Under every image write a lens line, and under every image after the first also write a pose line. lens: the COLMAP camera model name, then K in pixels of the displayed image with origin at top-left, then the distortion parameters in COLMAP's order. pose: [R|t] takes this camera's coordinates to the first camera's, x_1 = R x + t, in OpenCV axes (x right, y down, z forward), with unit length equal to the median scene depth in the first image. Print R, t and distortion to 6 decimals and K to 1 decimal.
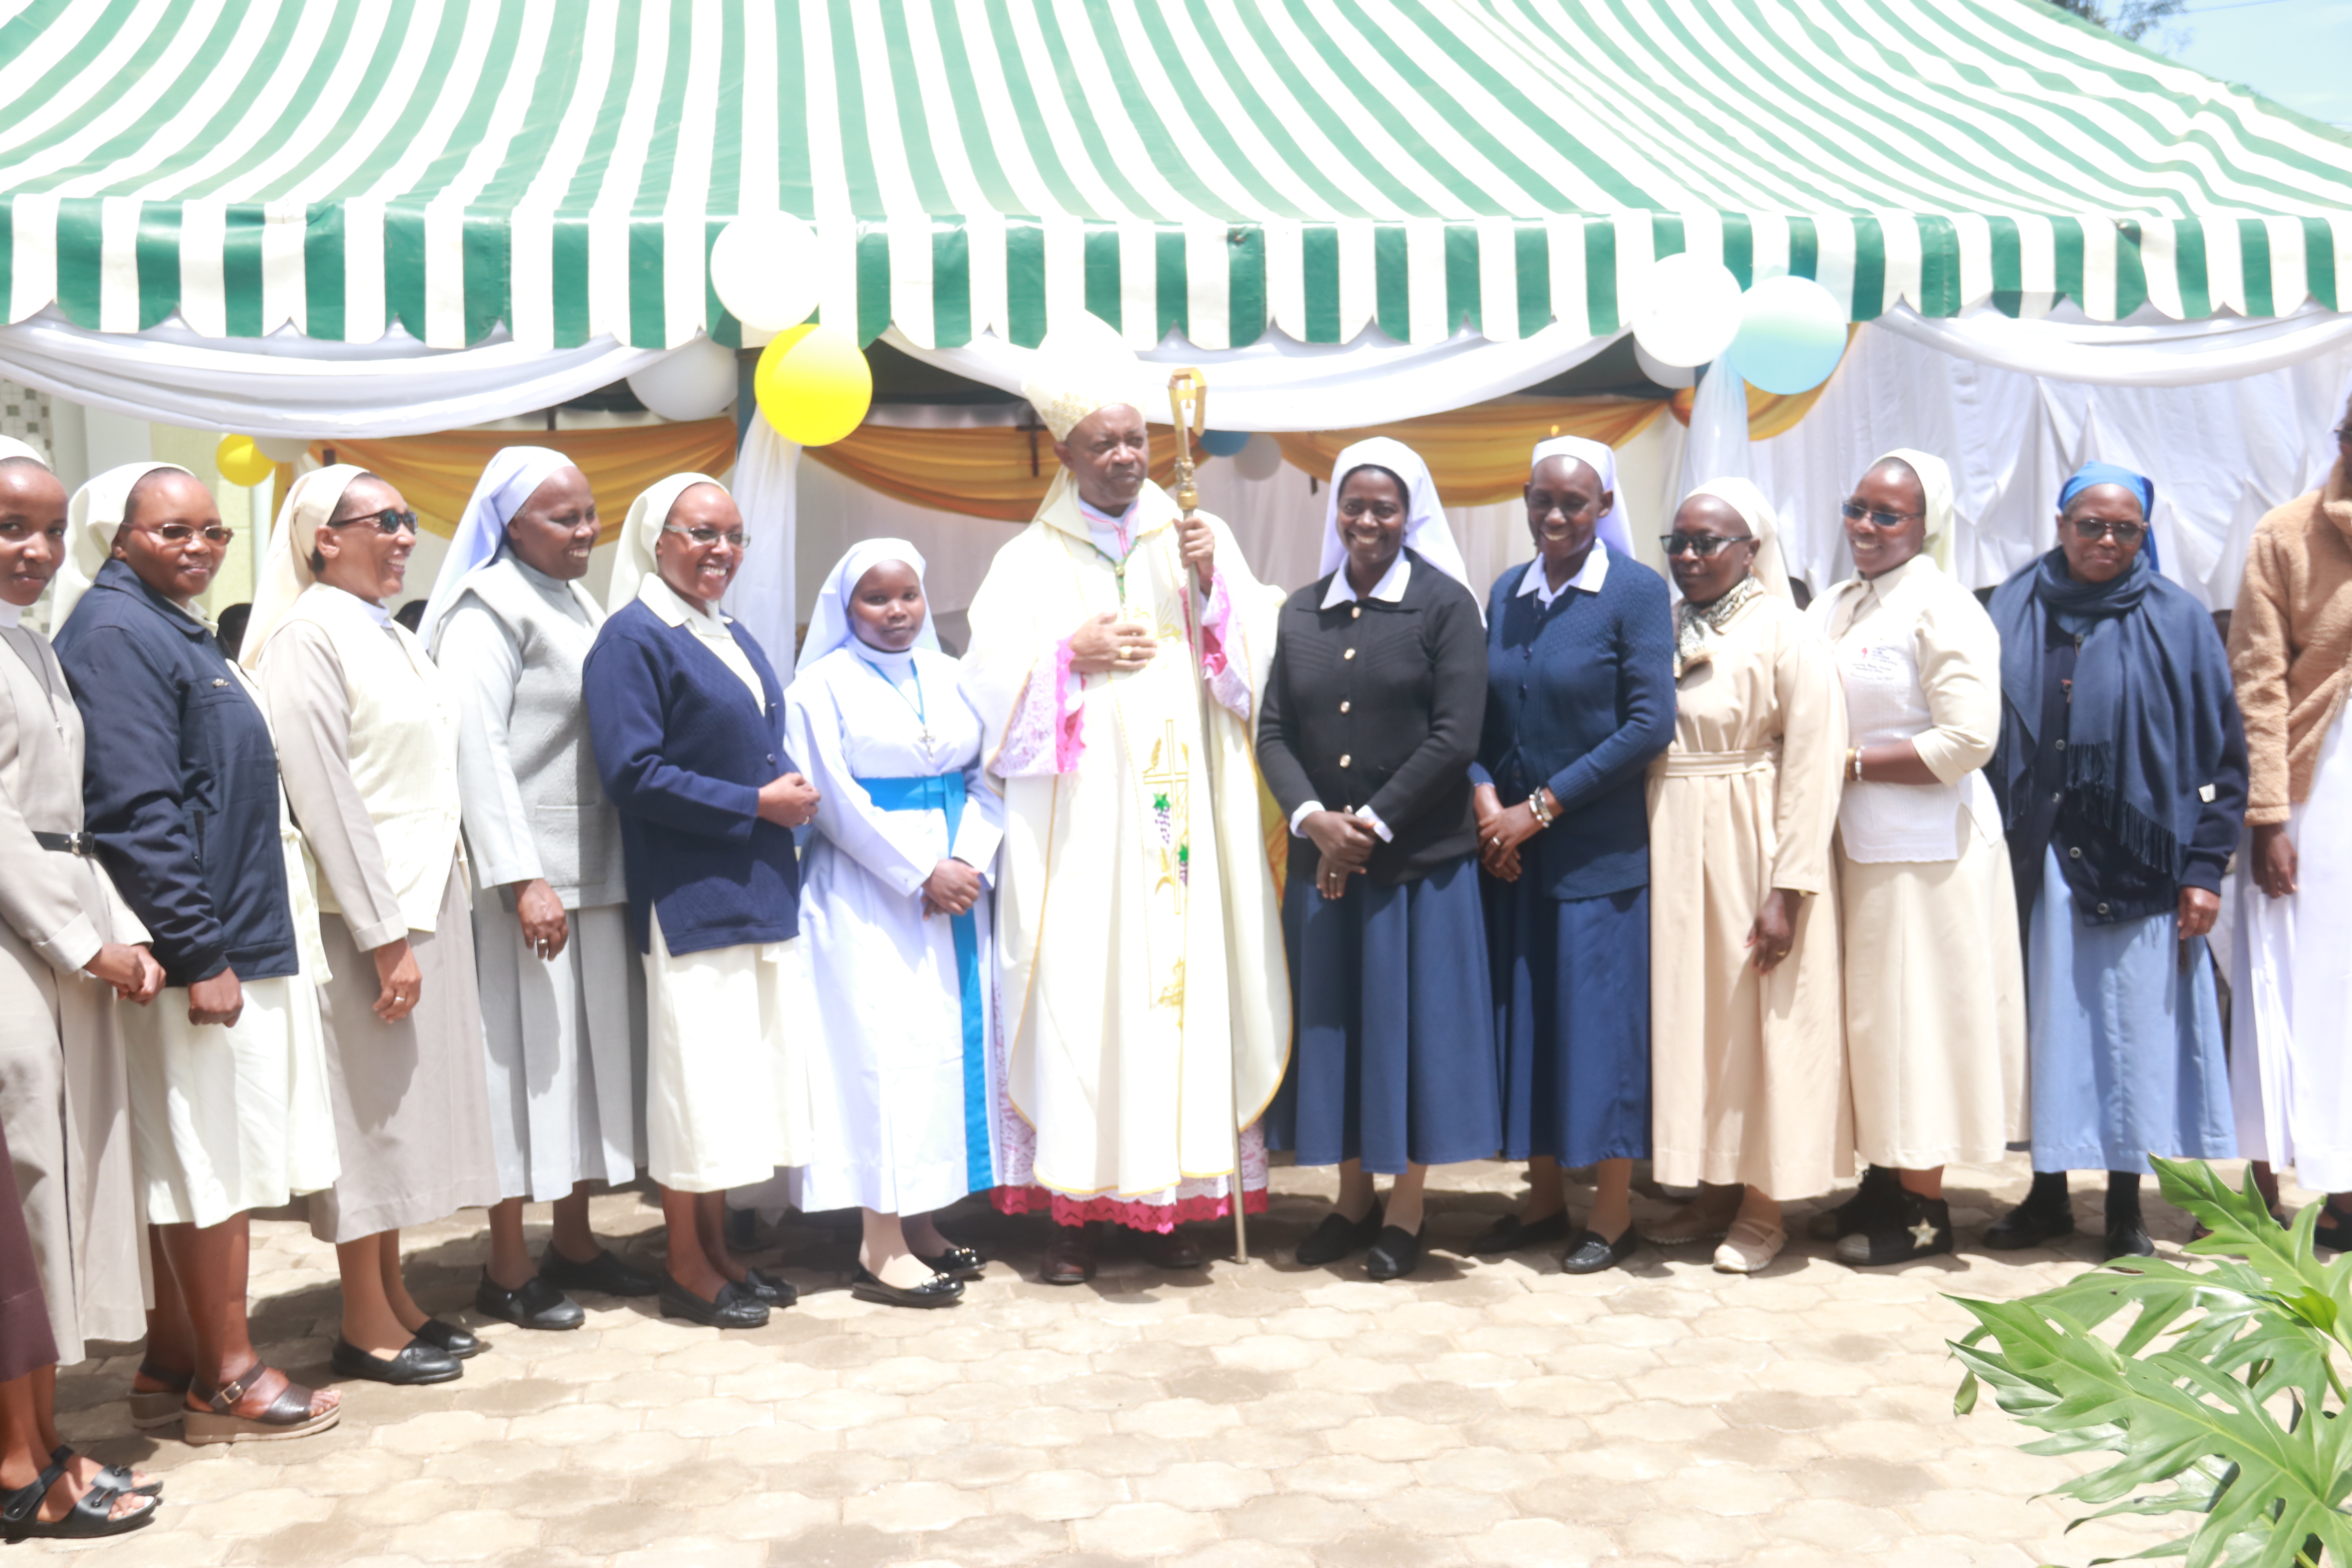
lens RADIAL K [[2617.8, 0, 1187.3], [0, 2617.8, 808.1], [0, 0, 1]] dist [0.010394, 0.000000]
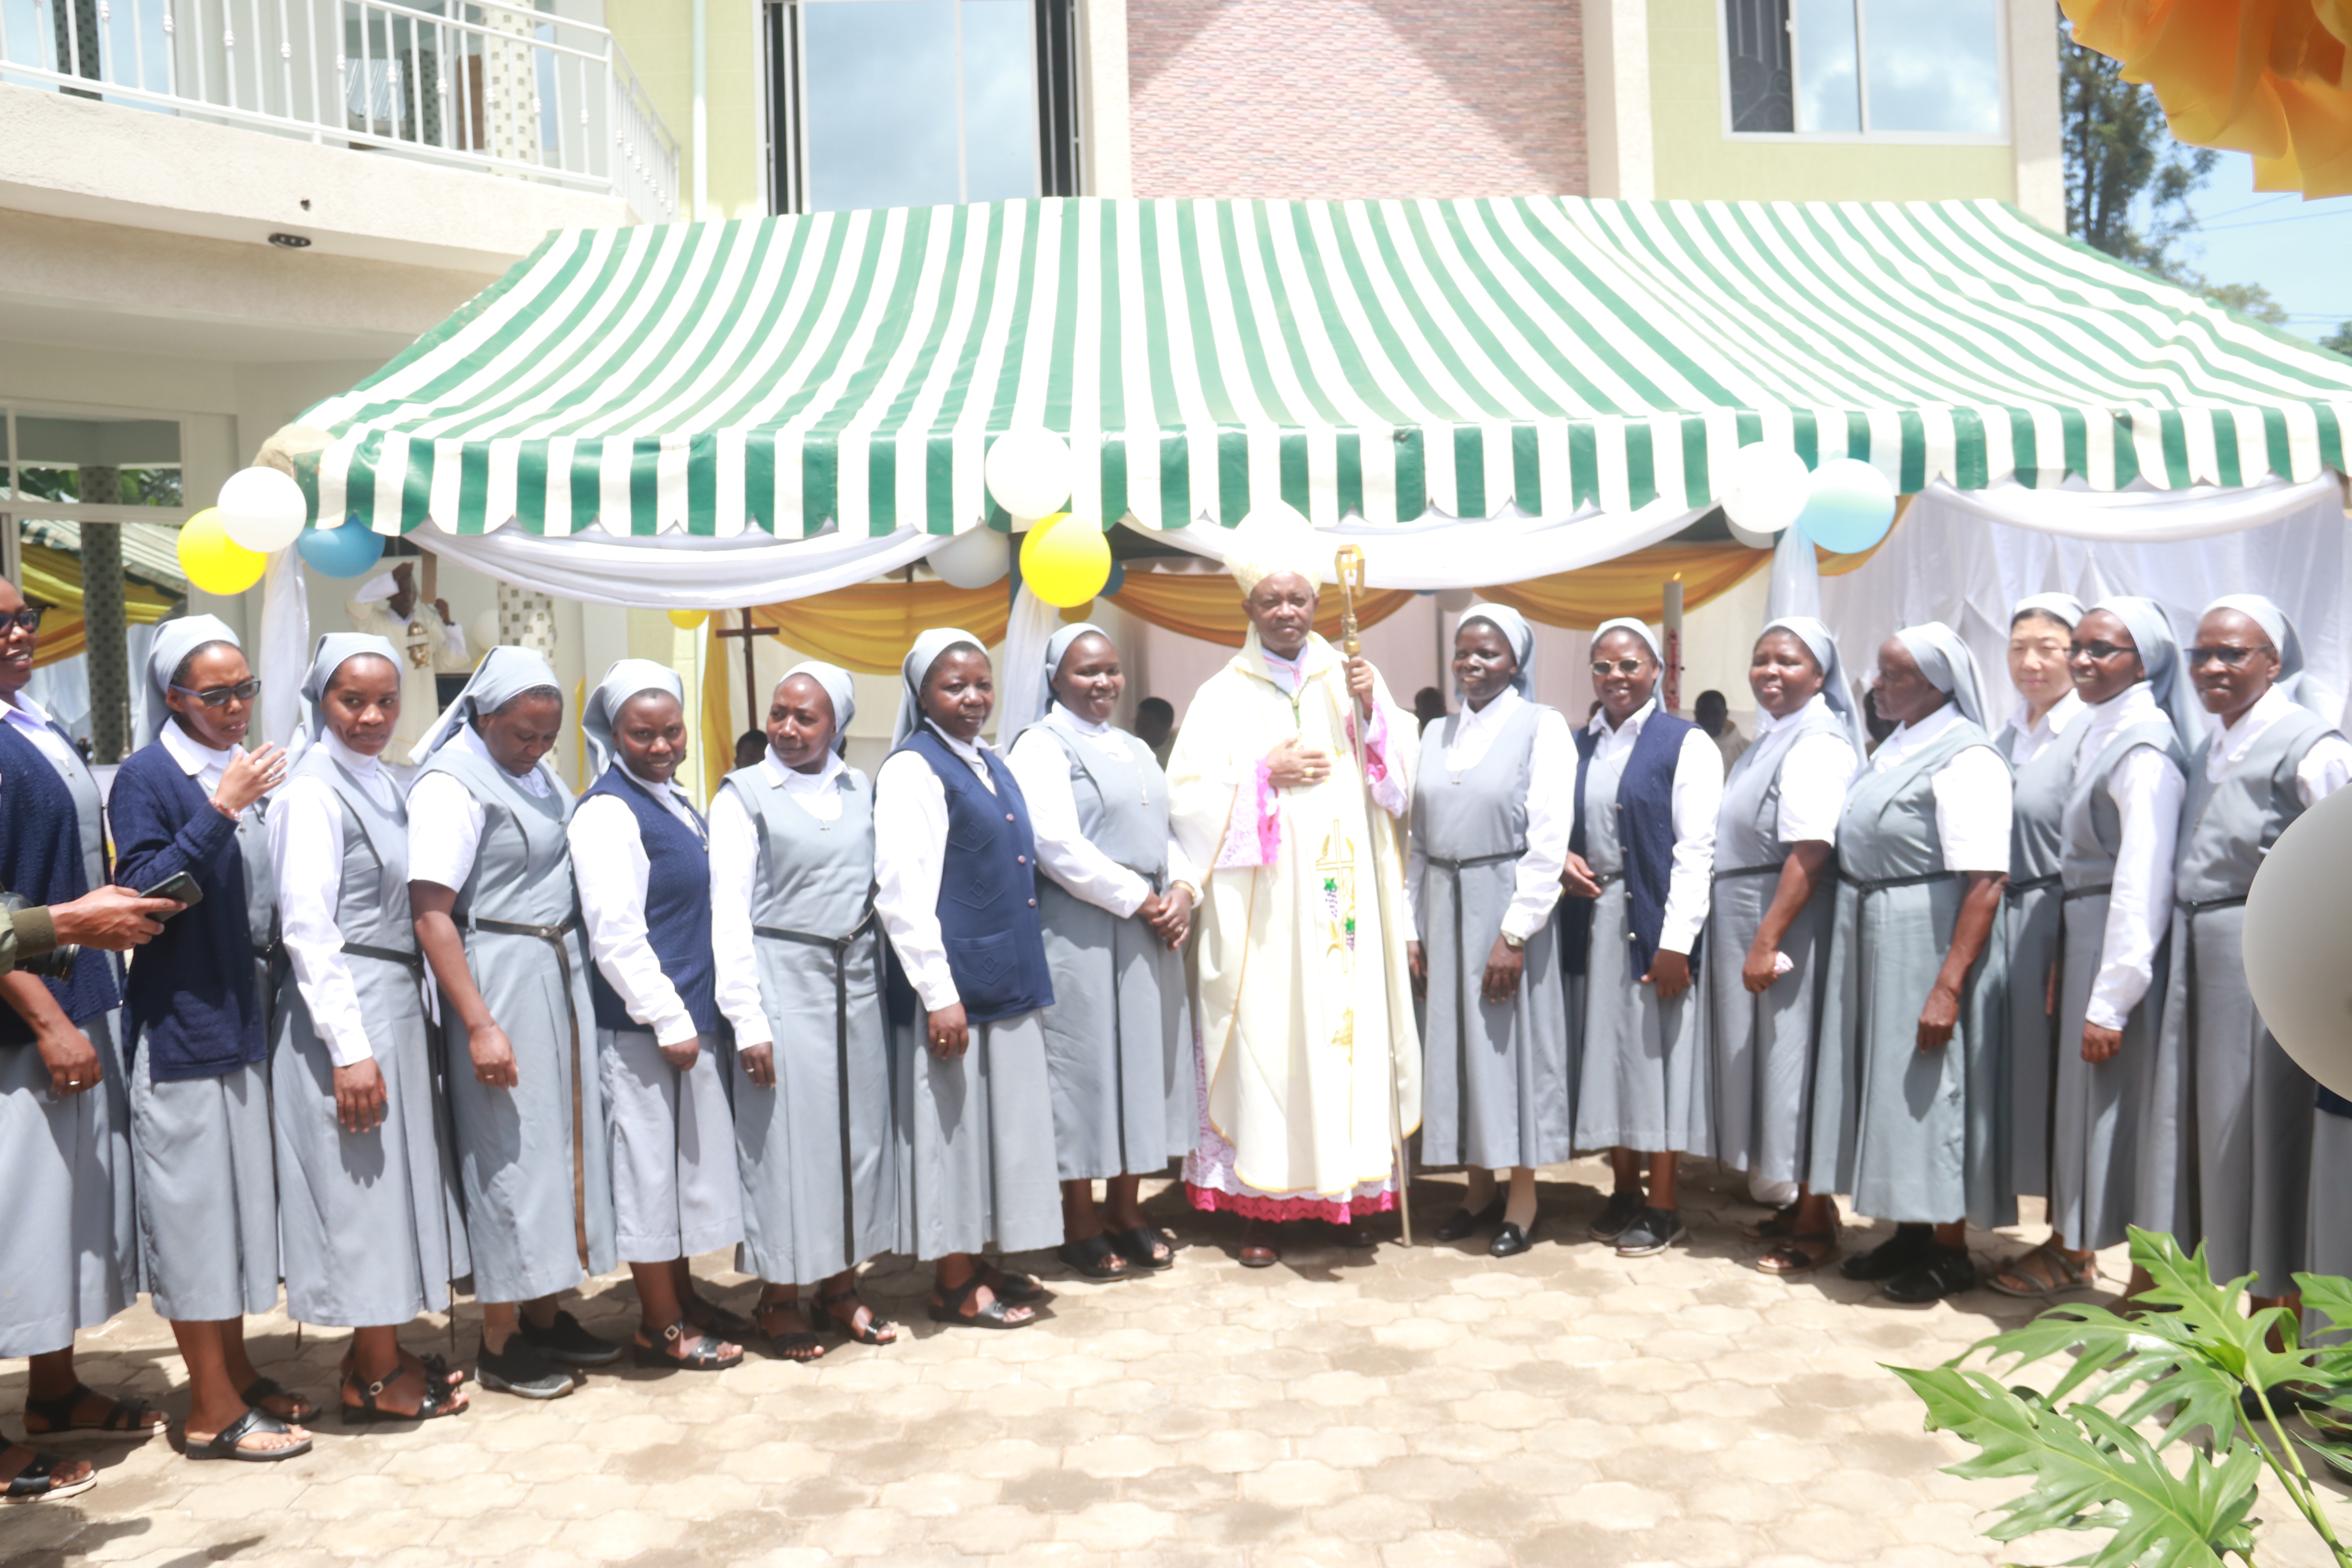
lens RADIAL K [[2034.4, 0, 1161.9], [0, 2034.4, 792.1], [0, 0, 1]] dist [-0.165743, 0.138681]
pose [[0.990982, -0.004724, -0.133909, 0.036569], [0.000855, 0.999581, -0.028937, -0.019982], [0.133989, 0.028561, 0.990571, 0.029505]]
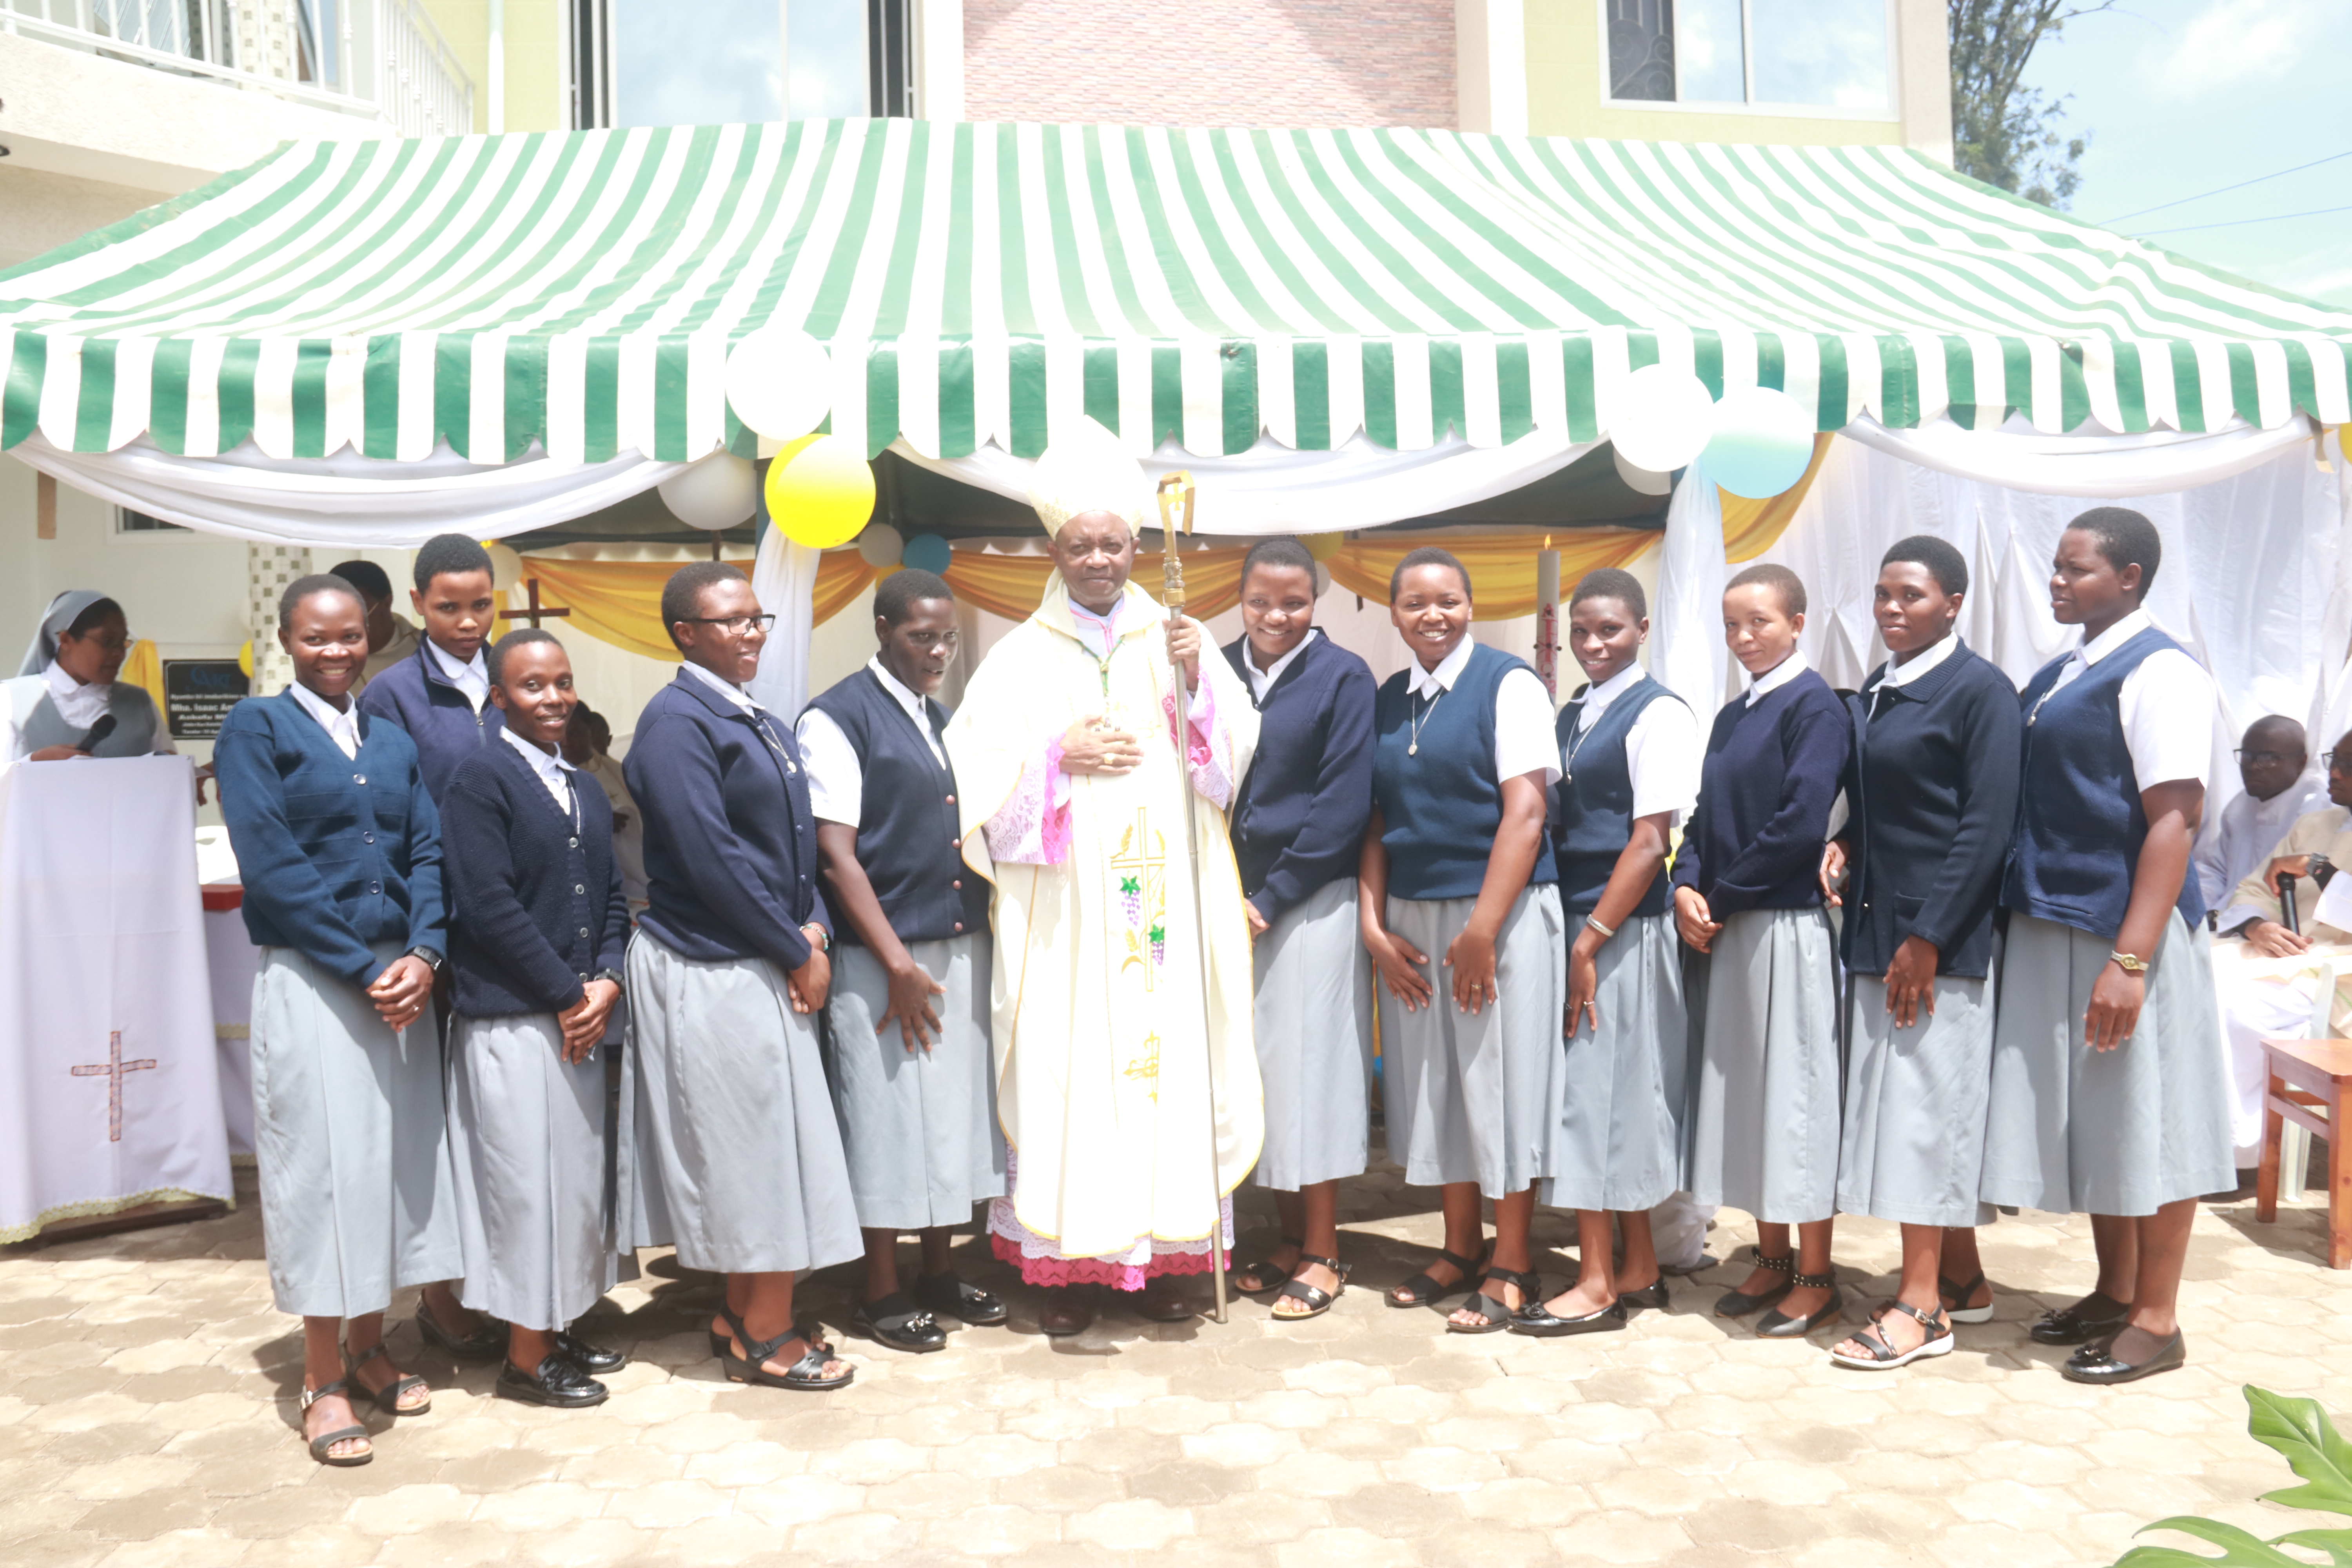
lens RADIAL K [[2034.4, 0, 1172.8], [0, 2034.4, 788.3], [0, 0, 1]] dist [-0.165743, 0.138681]
pose [[0.997859, -0.000287, -0.065406, 0.052379], [-0.002239, 0.999254, -0.038547, -0.011841], [0.065369, 0.038611, 0.997114, 0.209859]]
